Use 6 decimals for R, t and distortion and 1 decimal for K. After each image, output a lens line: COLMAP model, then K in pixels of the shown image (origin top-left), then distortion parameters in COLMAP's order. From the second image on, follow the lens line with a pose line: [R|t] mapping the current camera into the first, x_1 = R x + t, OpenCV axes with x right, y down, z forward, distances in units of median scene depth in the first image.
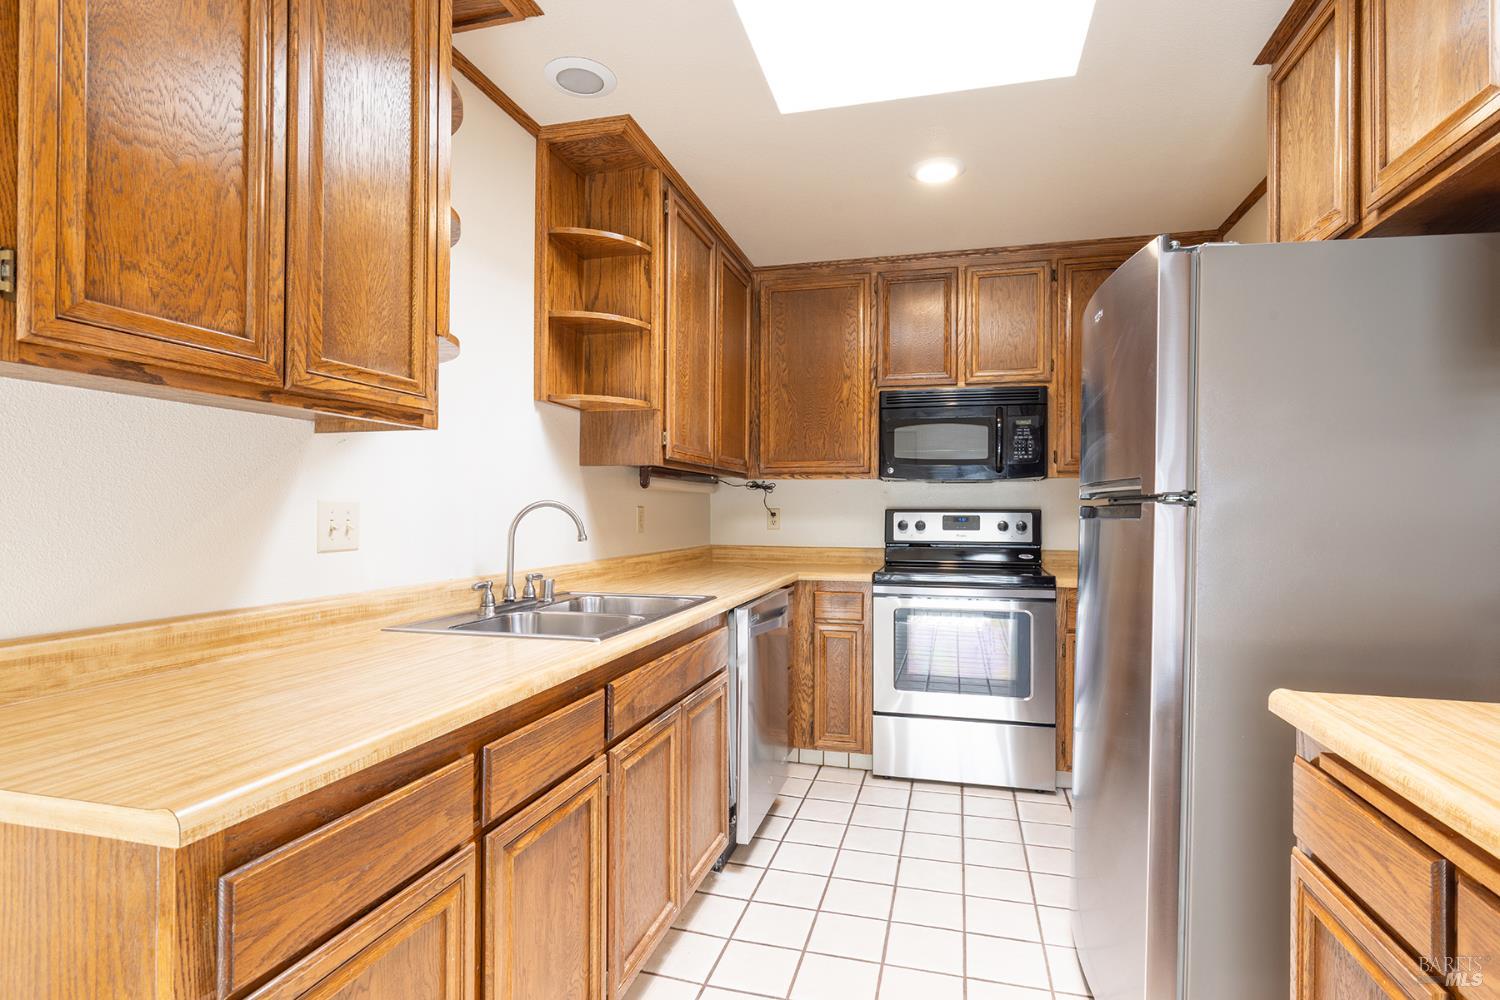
lens RADIAL K [[751.7, 0, 752.7], [0, 751.7, 507.1], [0, 0, 1]] dist [0.000158, -0.000262]
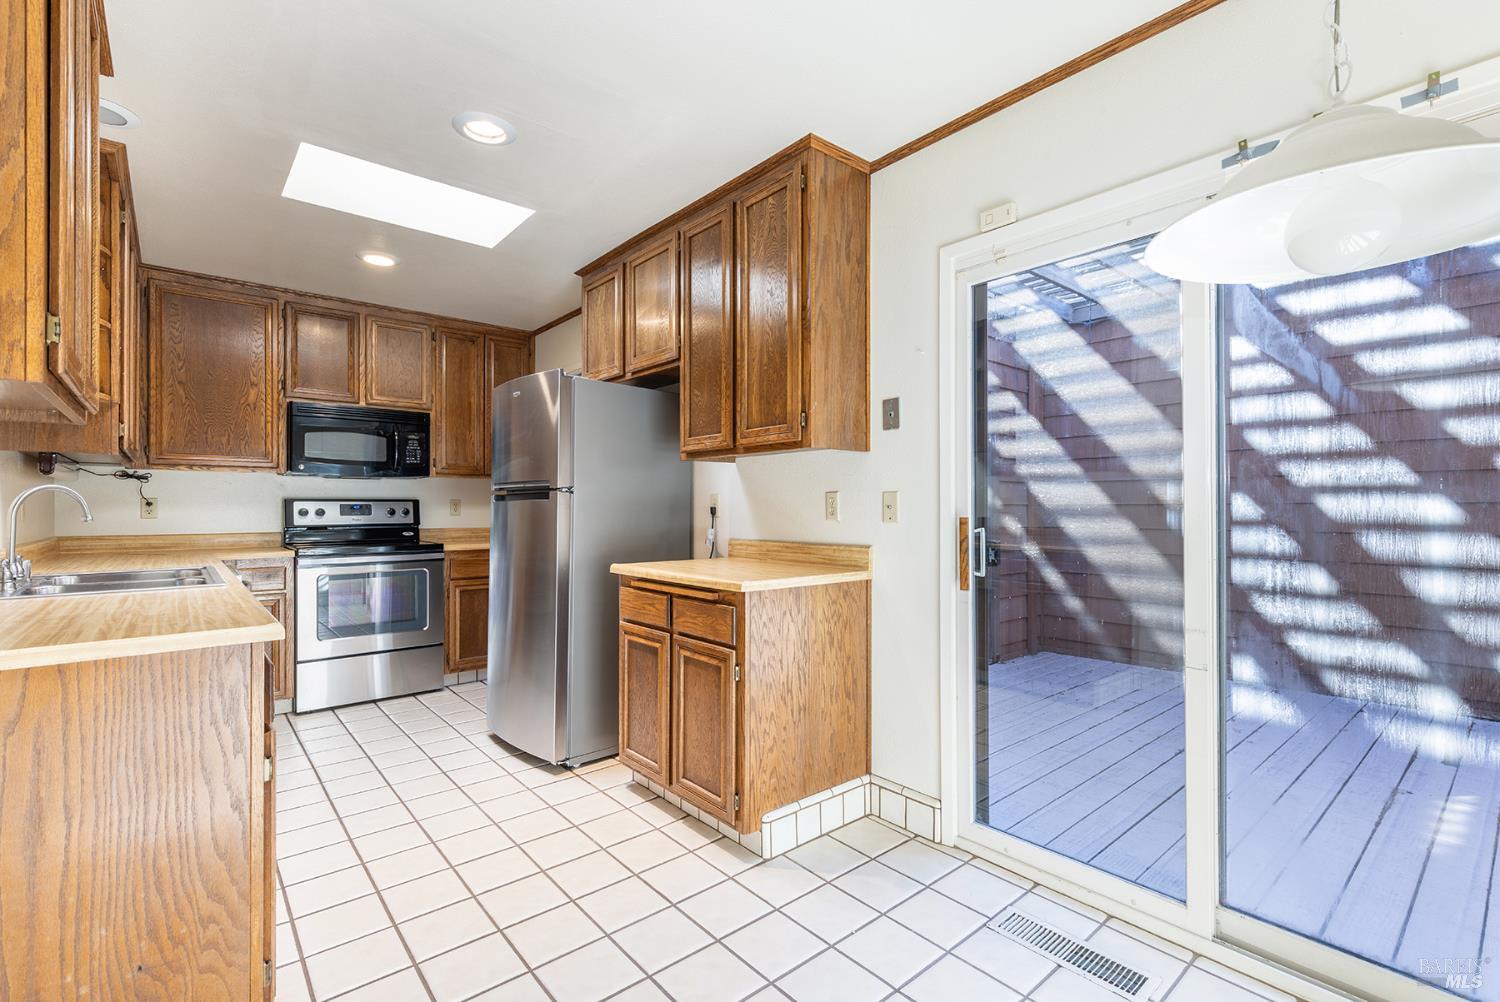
lens RADIAL K [[678.8, 0, 759.9], [0, 678.8, 503.2], [0, 0, 1]] dist [0.005598, -0.001176]
pose [[0.563558, 0.000887, 0.826076, -0.302708], [0.001007, 0.999998, -0.001761, 0.012735], [-0.826076, 0.001824, 0.563556, -0.234328]]
